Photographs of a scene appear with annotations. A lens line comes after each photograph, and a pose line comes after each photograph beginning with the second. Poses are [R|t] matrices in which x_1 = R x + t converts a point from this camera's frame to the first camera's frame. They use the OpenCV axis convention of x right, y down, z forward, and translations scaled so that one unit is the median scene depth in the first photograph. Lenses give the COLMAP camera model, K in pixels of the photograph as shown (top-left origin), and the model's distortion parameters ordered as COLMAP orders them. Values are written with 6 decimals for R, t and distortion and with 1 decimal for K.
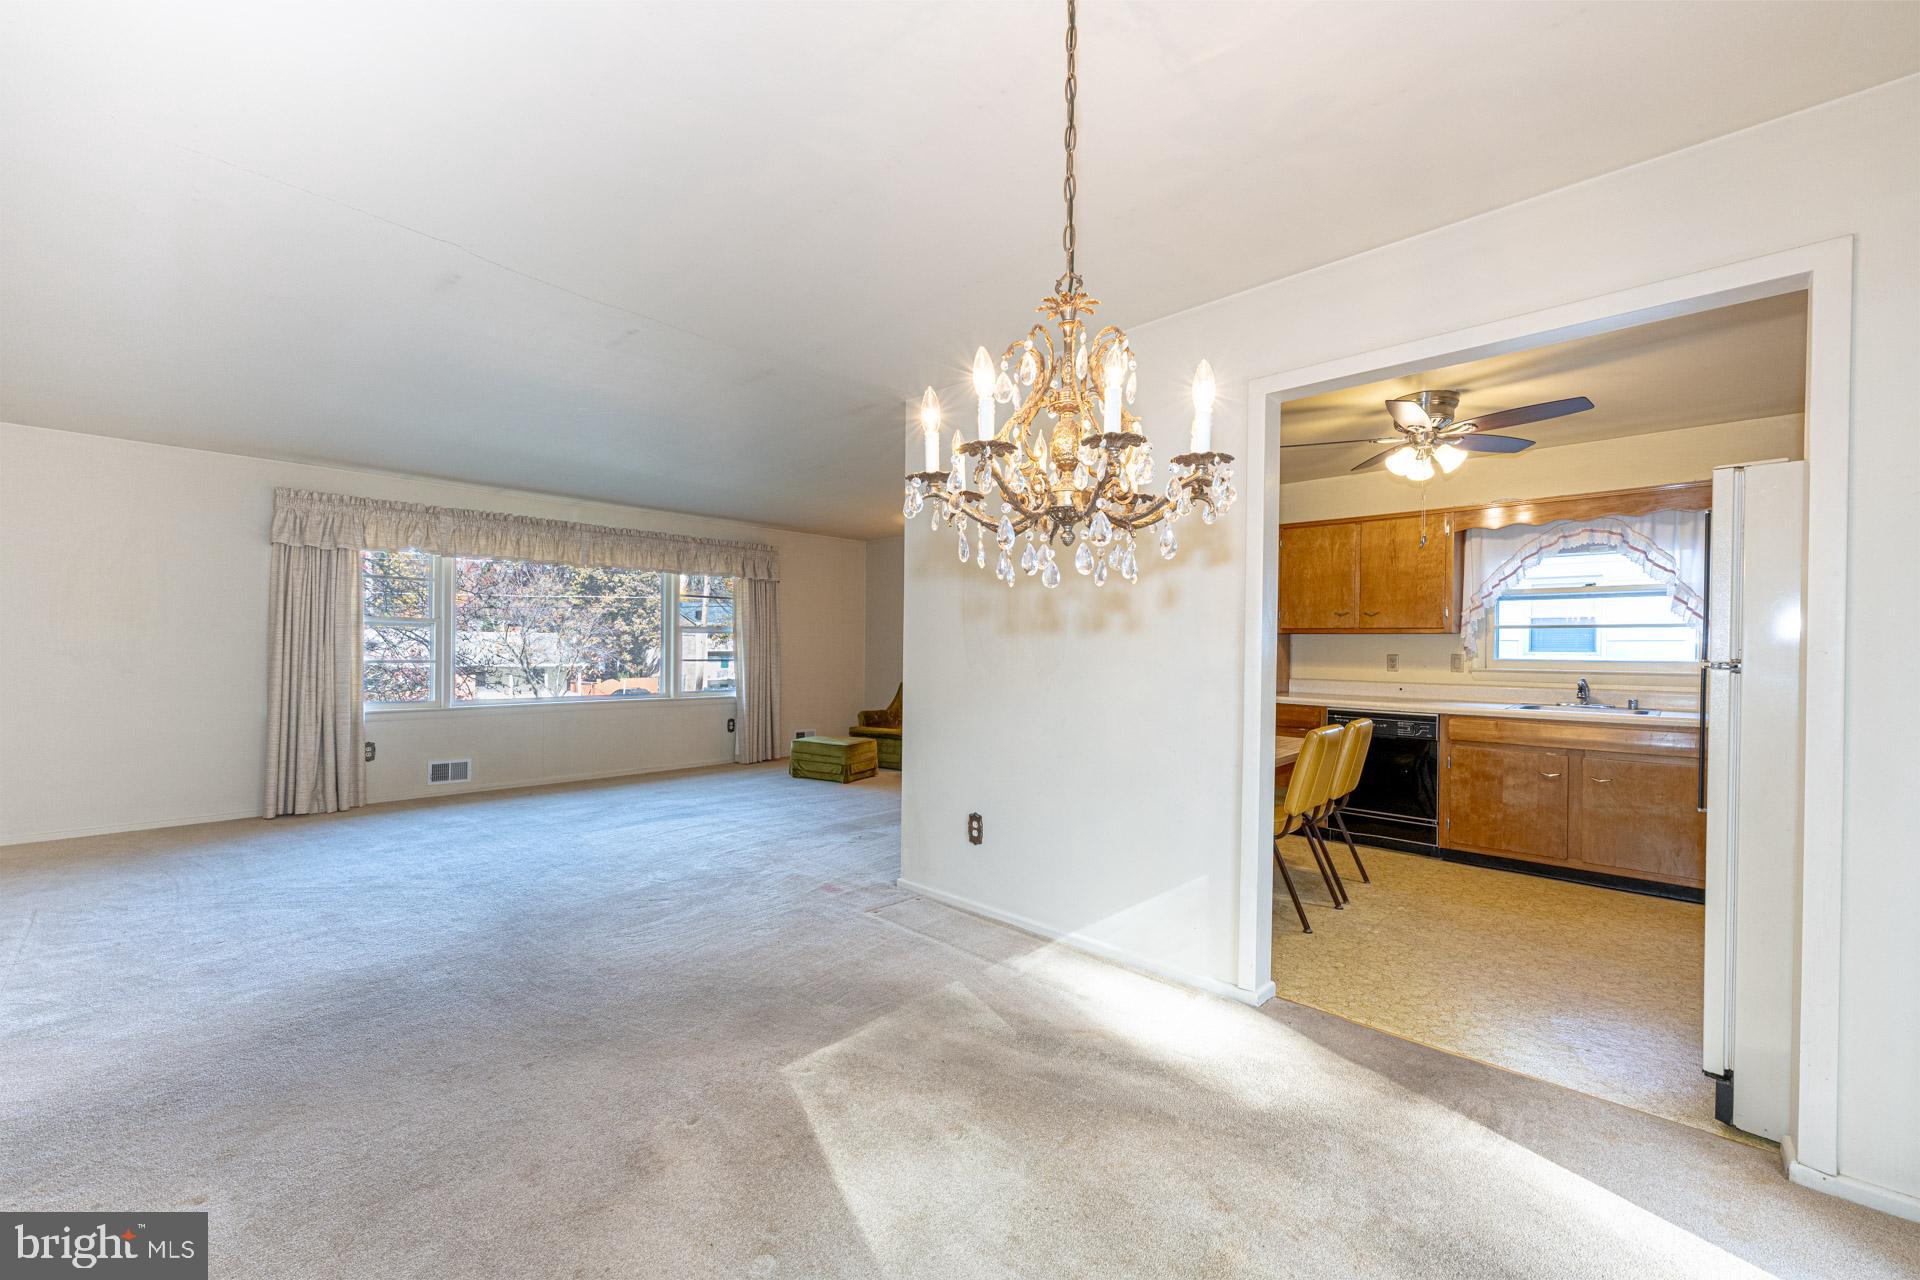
lens RADIAL K [[761.1, 0, 950.3], [0, 761.1, 651.4], [0, 0, 1]] dist [-0.001045, -0.000462]
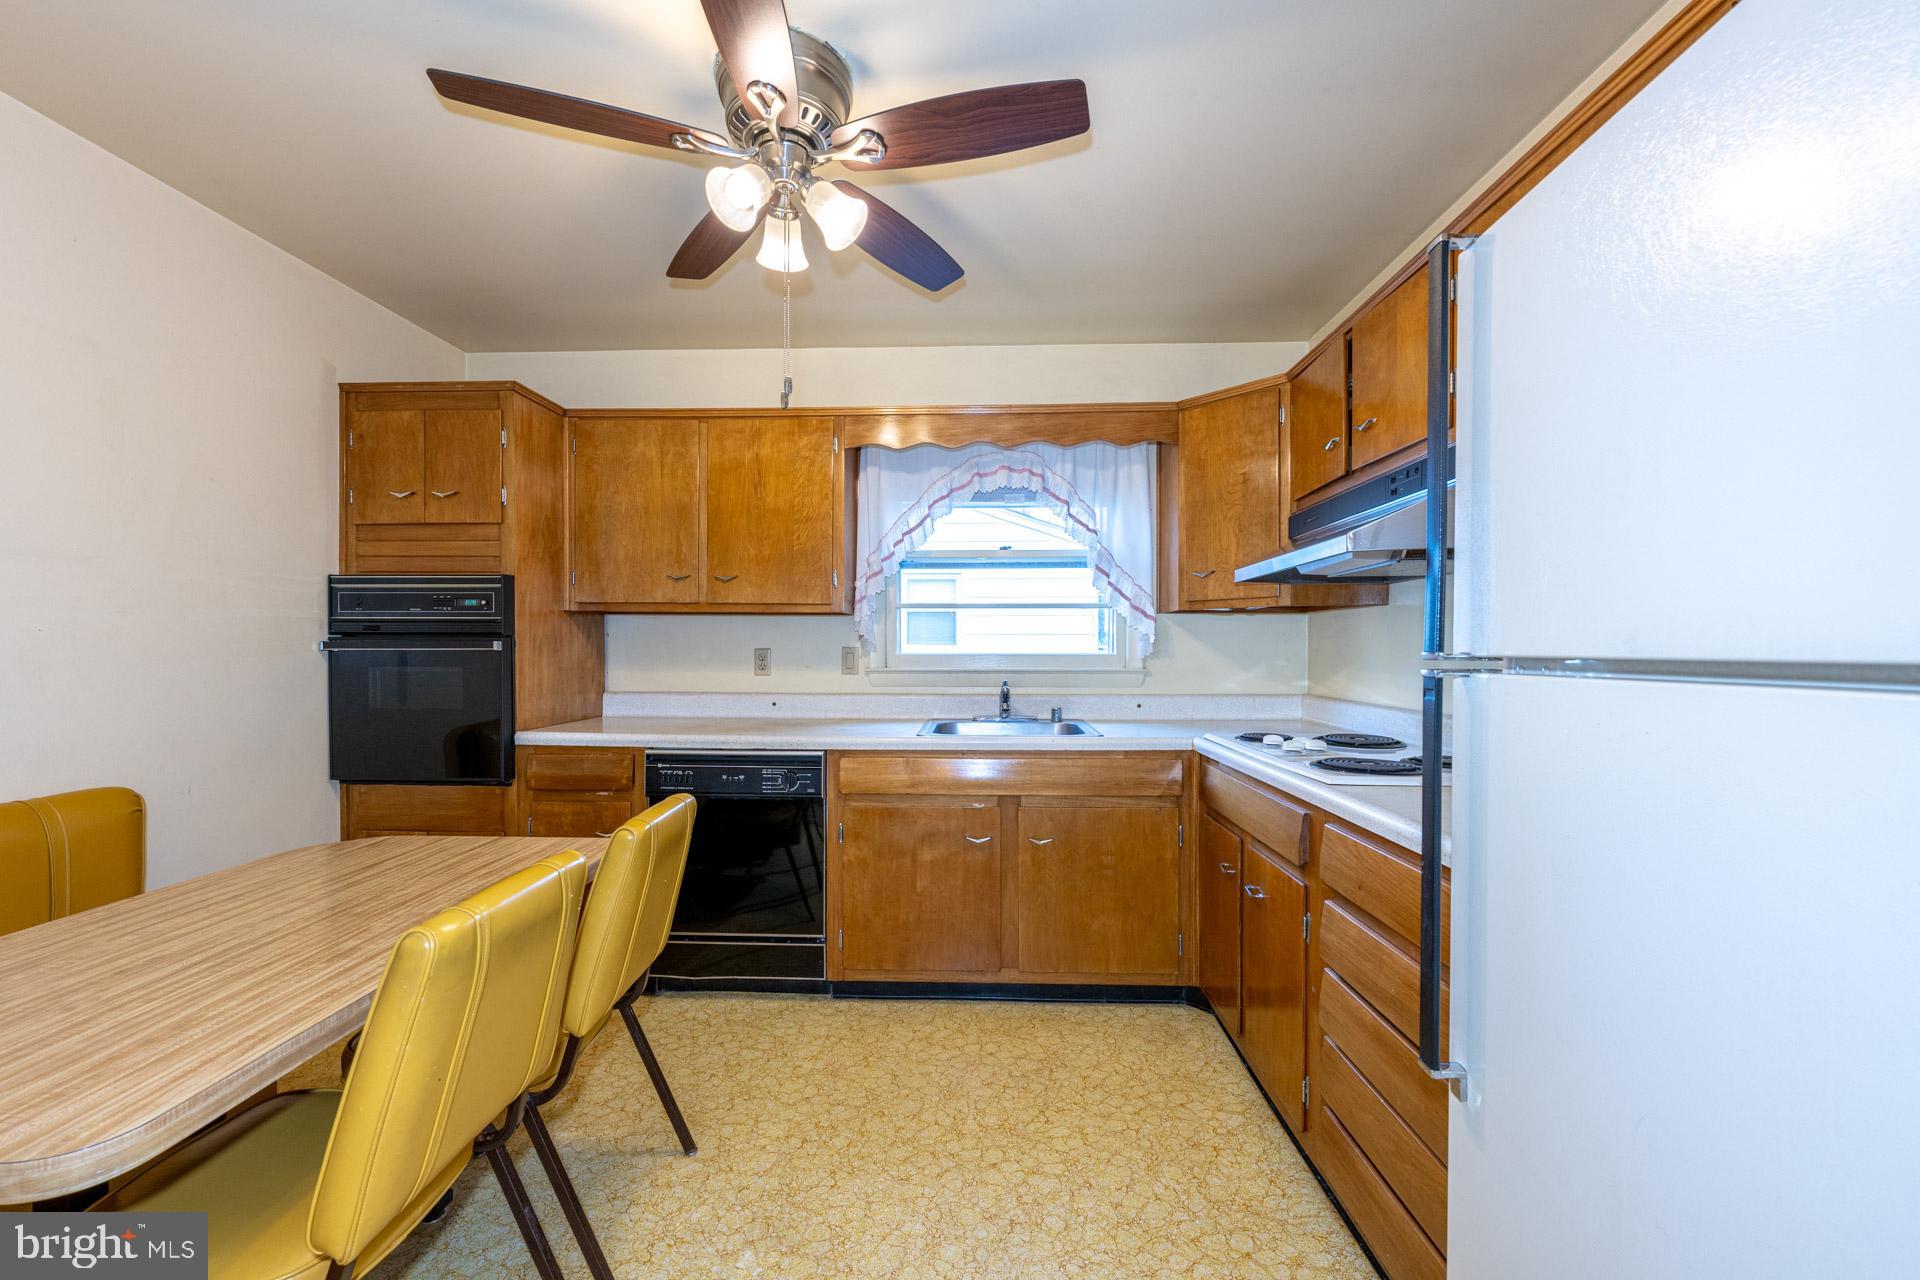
lens RADIAL K [[761.1, 0, 950.3], [0, 761.1, 651.4], [0, 0, 1]] dist [-0.001045, -0.000462]
pose [[0.749677, -0.013934, 0.661657, 0.312880], [0.009190, 0.999901, 0.010644, 0.001389], [-0.661740, -0.001899, 0.749731, 0.474713]]
